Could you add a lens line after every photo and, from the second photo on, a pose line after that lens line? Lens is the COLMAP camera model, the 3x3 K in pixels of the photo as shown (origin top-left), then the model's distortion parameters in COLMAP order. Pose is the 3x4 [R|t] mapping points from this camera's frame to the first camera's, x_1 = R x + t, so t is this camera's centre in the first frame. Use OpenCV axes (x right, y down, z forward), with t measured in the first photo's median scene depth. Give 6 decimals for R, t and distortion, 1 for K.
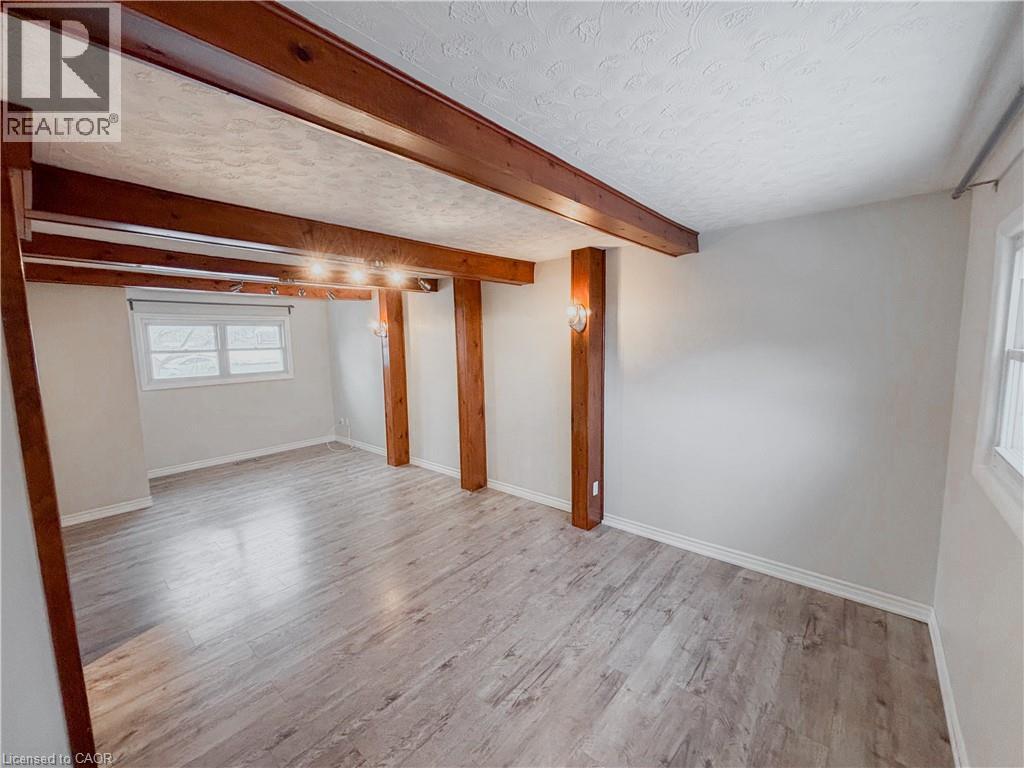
lens RADIAL K [[412.4, 0, 507.0], [0, 412.4, 379.4], [0, 0, 1]] dist [0.001112, -0.000794]
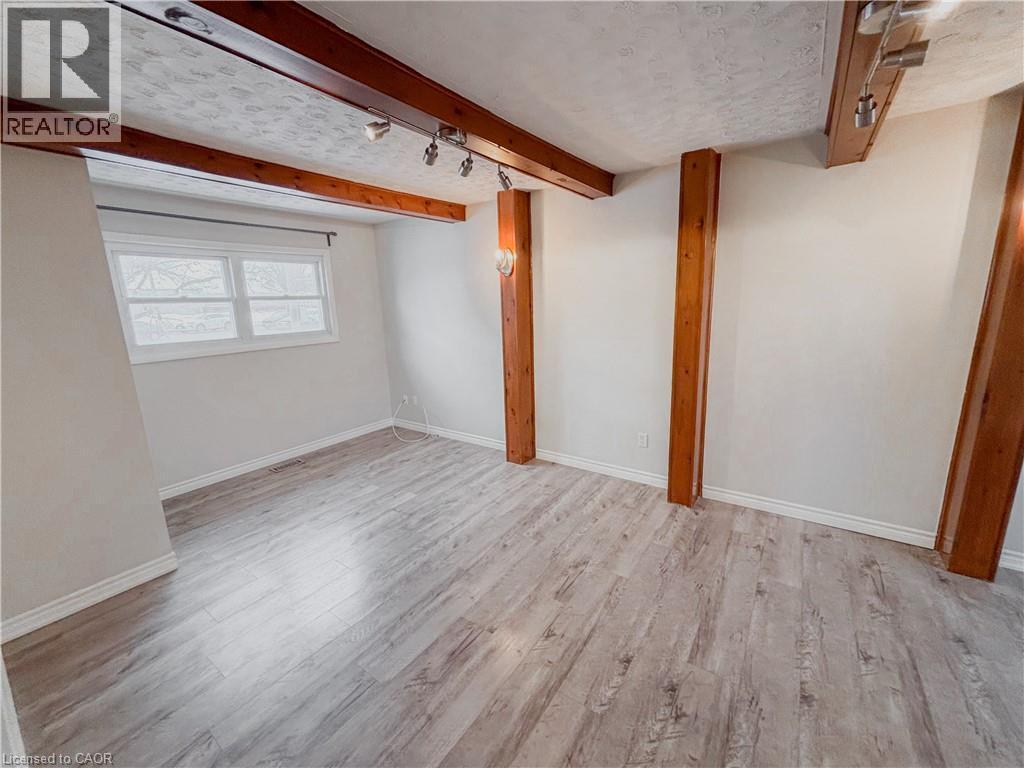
lens RADIAL K [[412.4, 0, 512.9], [0, 412.4, 383.7], [0, 0, 1]] dist [0.001112, -0.000794]
pose [[0.994415, -0.030398, 0.101063, -0.445168], [0.019891, 0.994442, 0.103388, 0.002836], [-0.103645, -0.100801, 0.989493, 0.409773]]
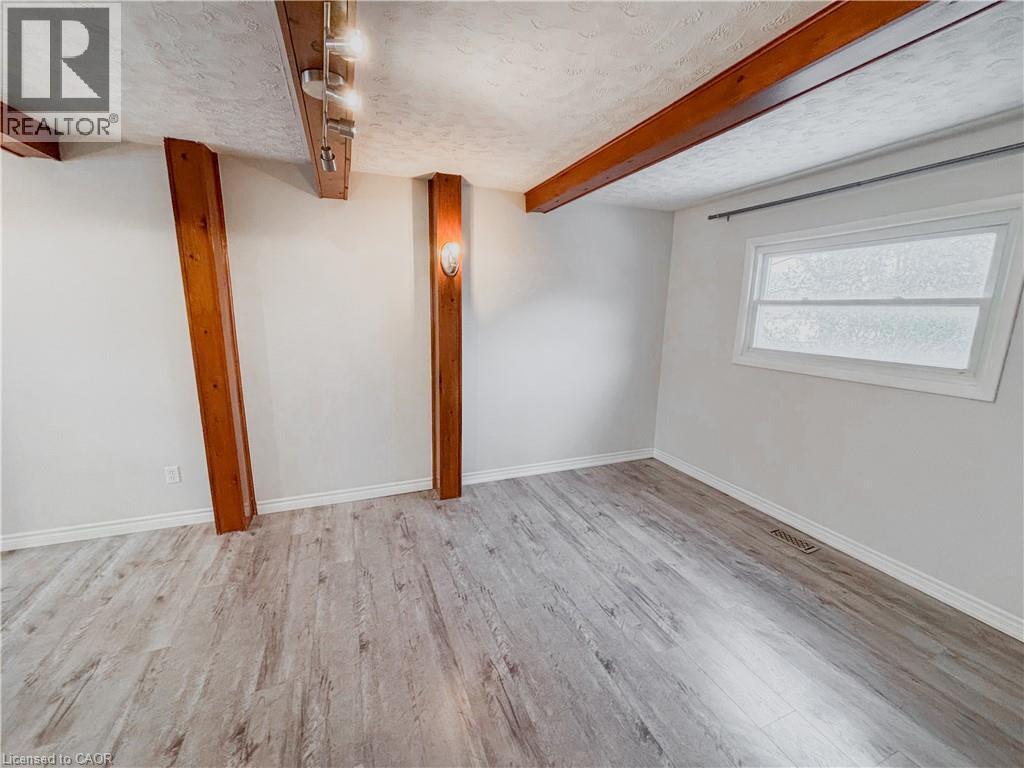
lens RADIAL K [[412.4, 0, 513.2], [0, 412.4, 384.5], [0, 0, 1]] dist [0.001112, -0.000794]
pose [[0.453023, -0.138526, 0.880671, -0.431195], [0.057677, 0.990339, 0.126107, 0.004714], [-0.889631, -0.006335, 0.456636, 0.381230]]
